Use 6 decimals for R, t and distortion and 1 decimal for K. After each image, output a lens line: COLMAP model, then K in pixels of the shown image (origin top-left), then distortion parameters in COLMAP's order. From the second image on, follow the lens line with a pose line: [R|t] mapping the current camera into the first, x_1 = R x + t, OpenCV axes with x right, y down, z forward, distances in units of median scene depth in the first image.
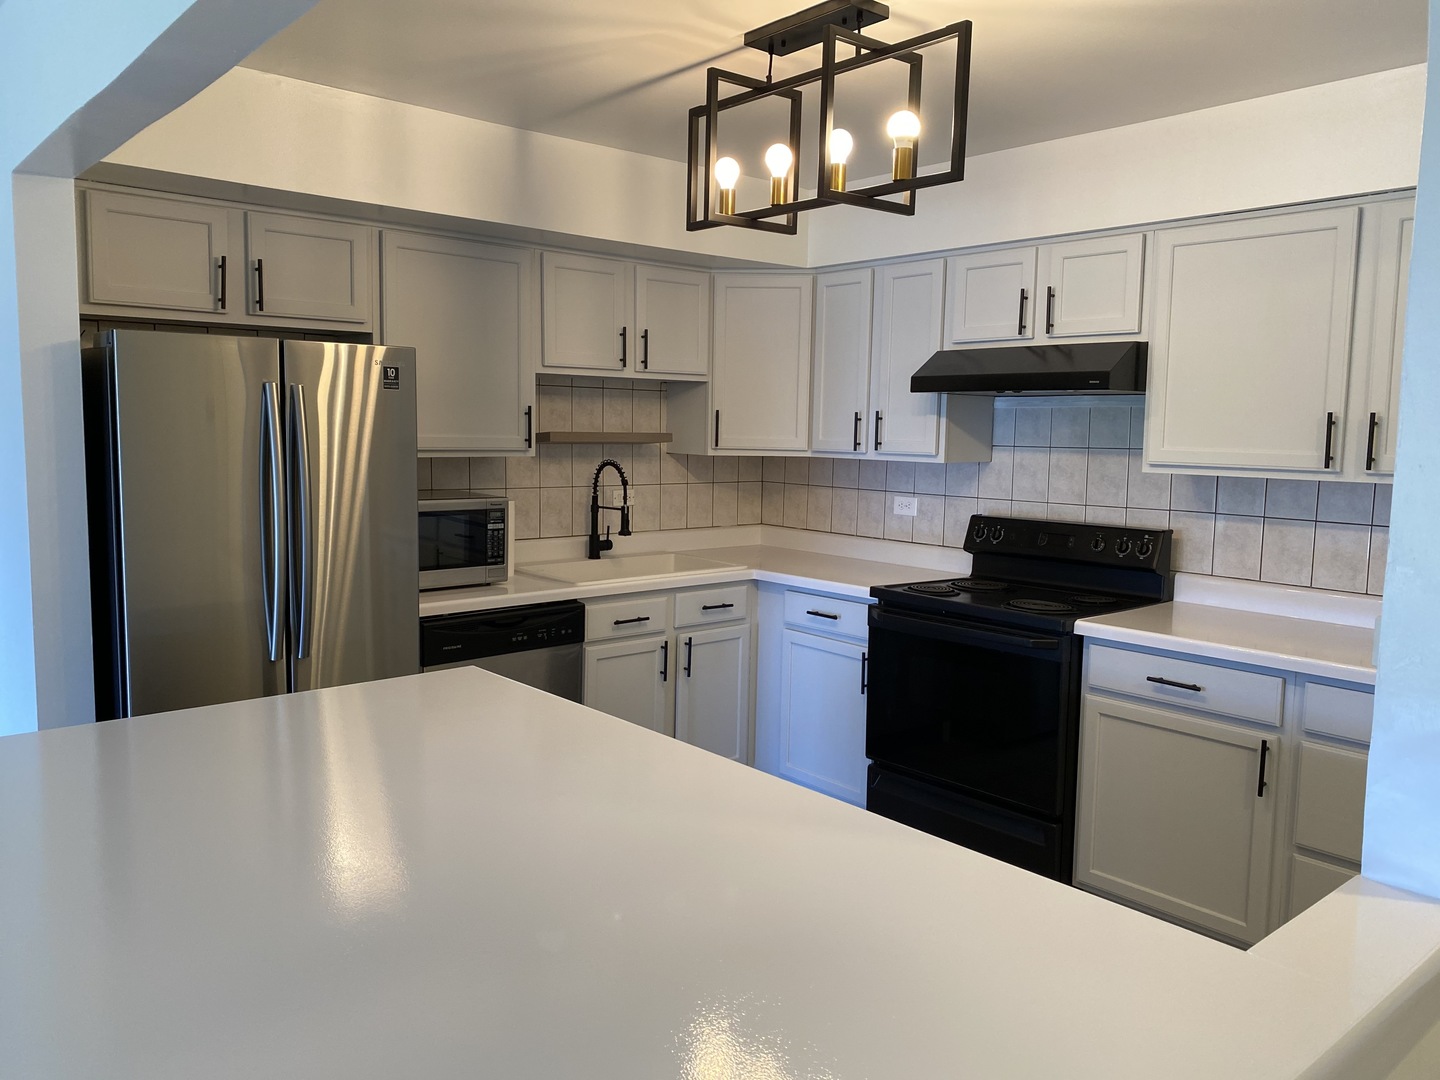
lens RADIAL K [[1090.2, 0, 720.0], [0, 1090.2, 540.0], [0, 0, 1]] dist [0.105938, -0.188113]
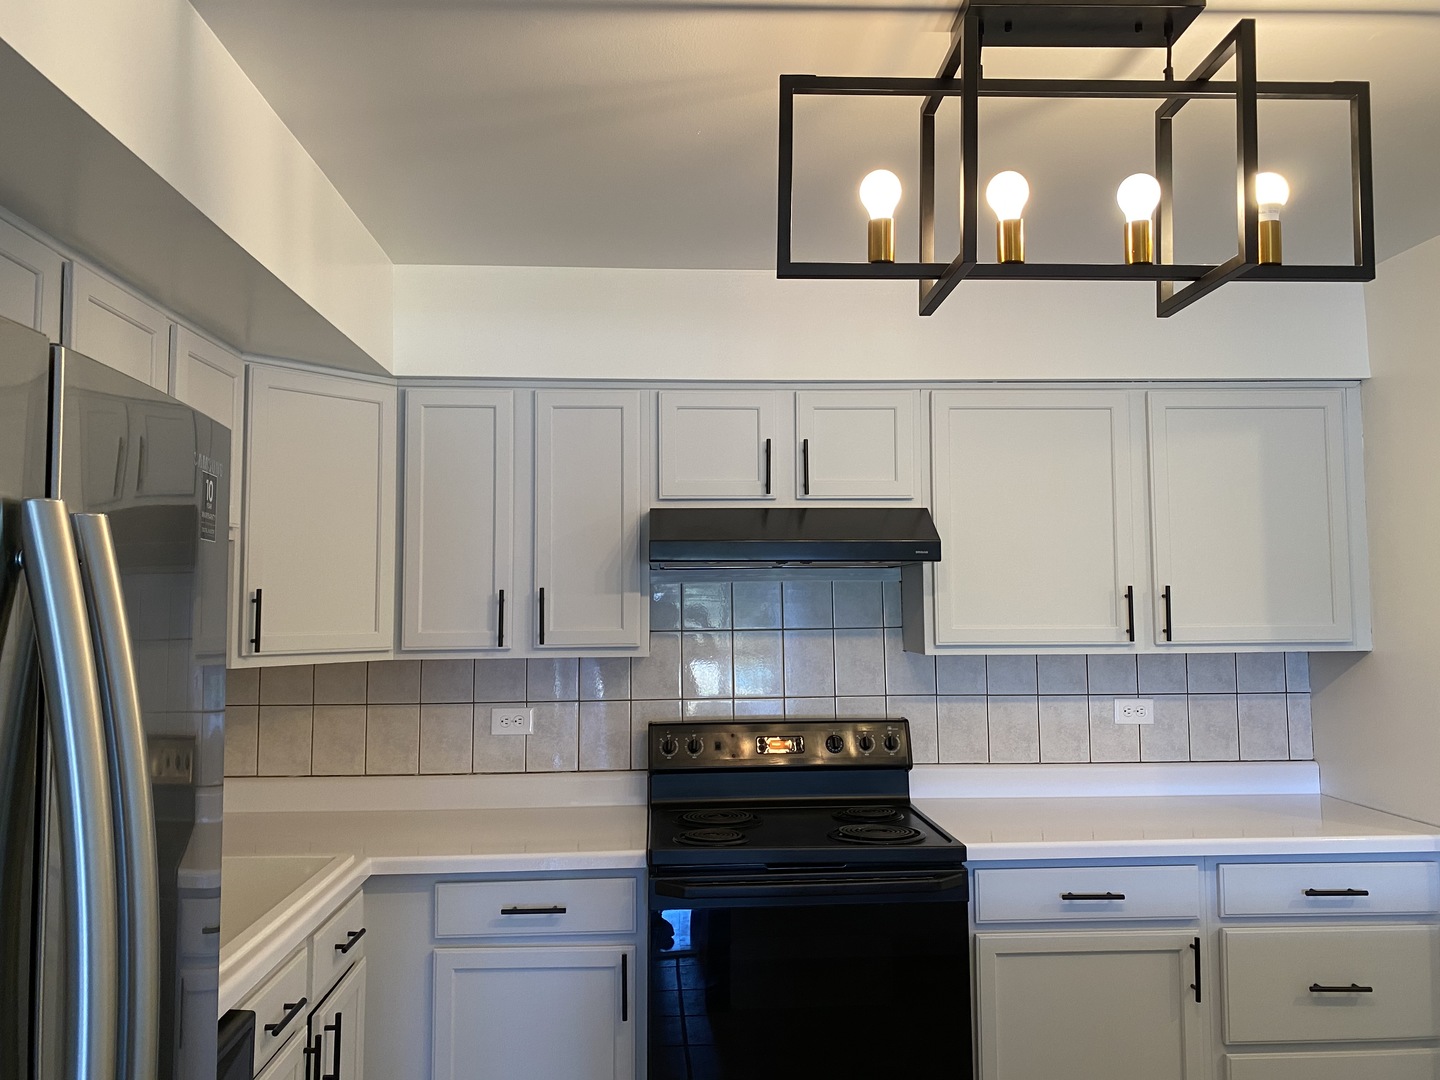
lens RADIAL K [[1106.5, 0, 720.0], [0, 1106.5, 540.0], [0, 0, 1]] dist [0.109386, -0.154646]
pose [[0.612182, 0.028289, 0.790210, -0.364865], [0.102408, 0.988107, -0.114709, -0.057687], [-0.784057, 0.151147, 0.602004, 0.501191]]
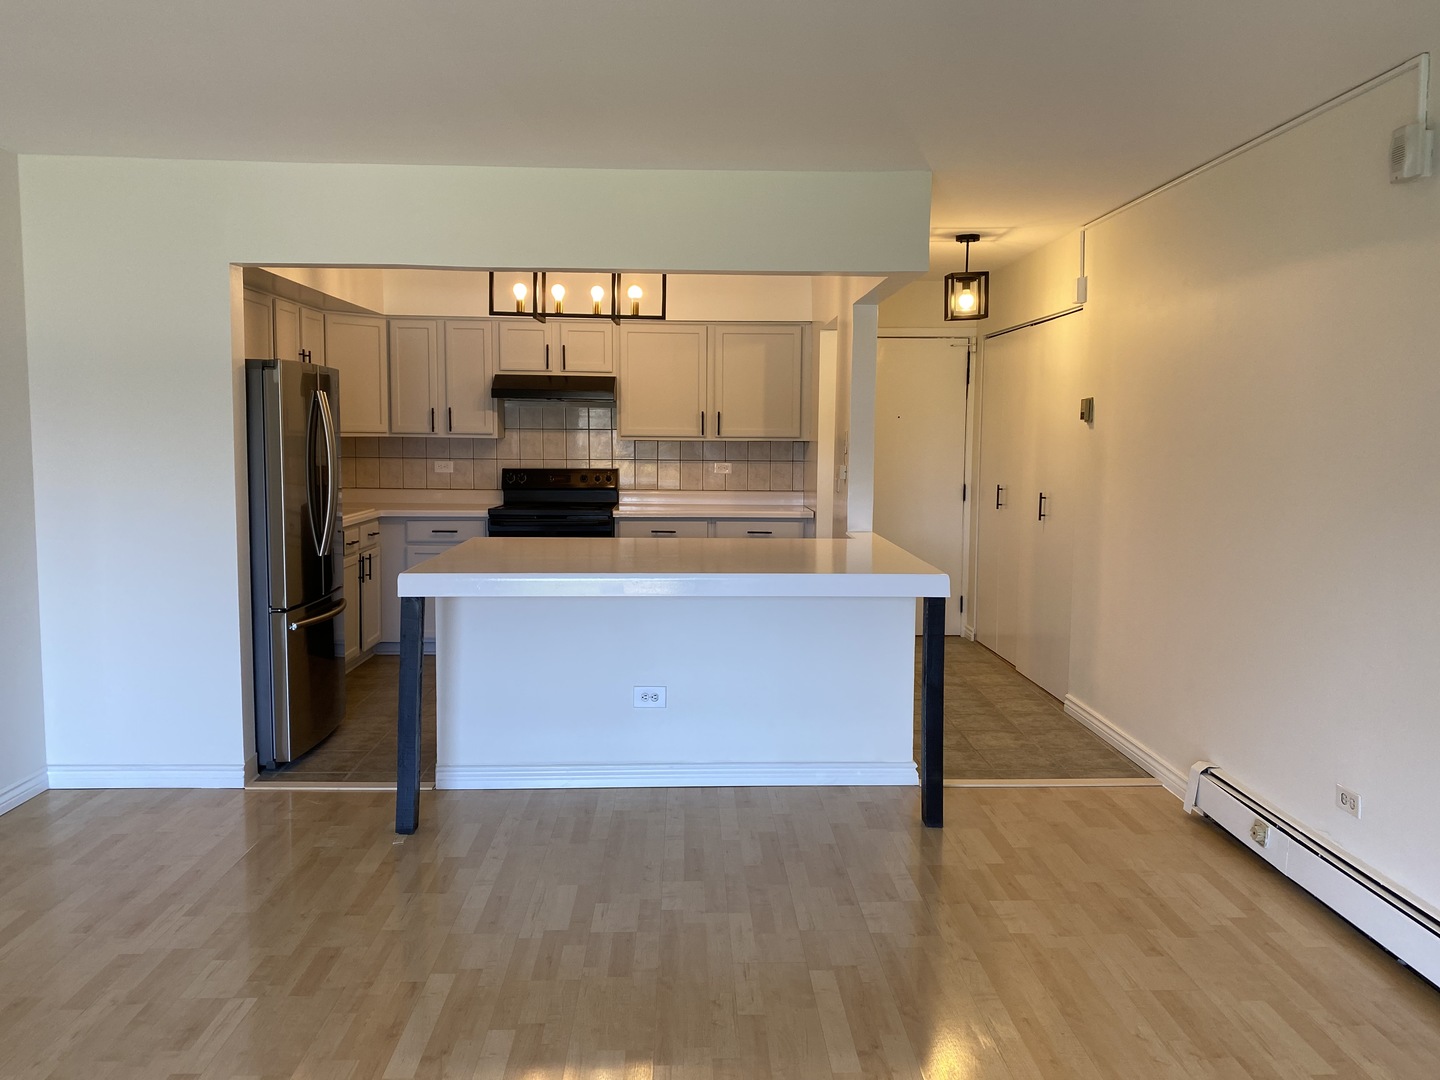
lens RADIAL K [[1090.2, 0, 720.0], [0, 1090.2, 540.0], [0, 0, 1]] dist [0.105938, -0.188113]
pose [[0.630751, -0.086278, 0.771174, -0.936427], [0.083668, 0.995568, 0.042950, 0.046001], [-0.771461, 0.037432, 0.635174, -0.376444]]
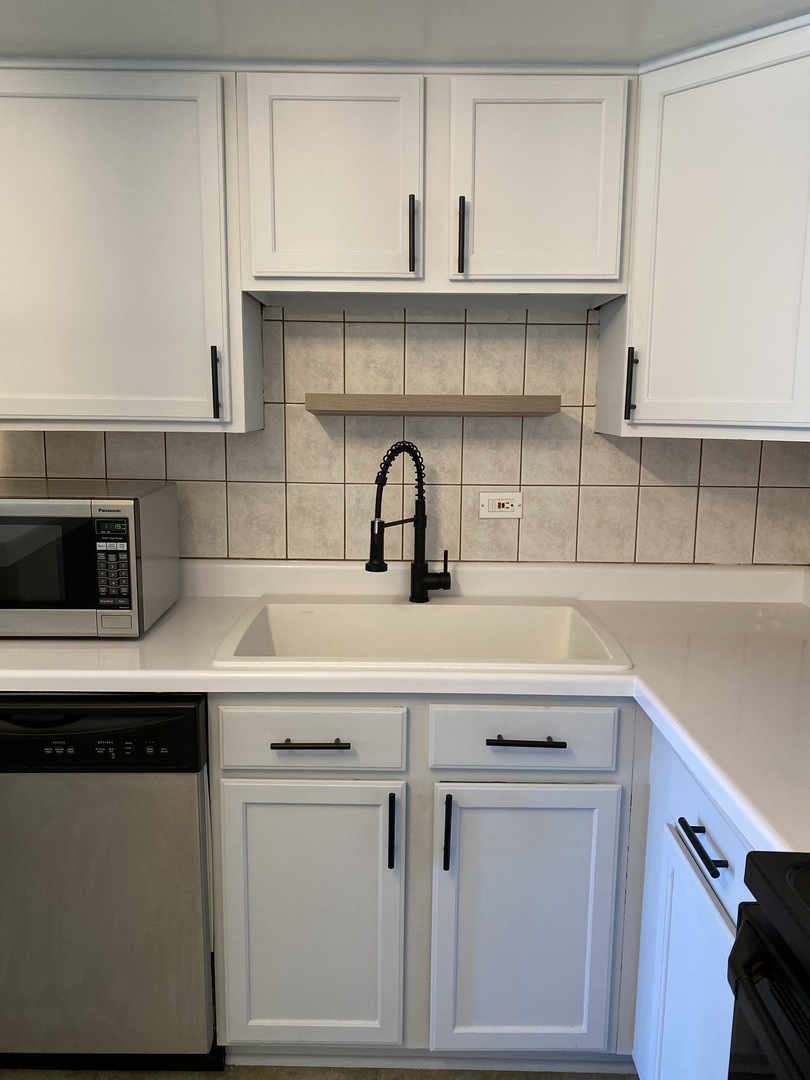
lens RADIAL K [[823.9, 0, 406.4], [0, 823.9, 536.1], [0, 0, 1]] dist [0.097390, -0.193832]
pose [[0.748227, 0.093200, -0.656864, 0.212103], [-0.067204, 0.995638, 0.064716, -0.057402], [0.660030, -0.004278, 0.751227, 0.742097]]
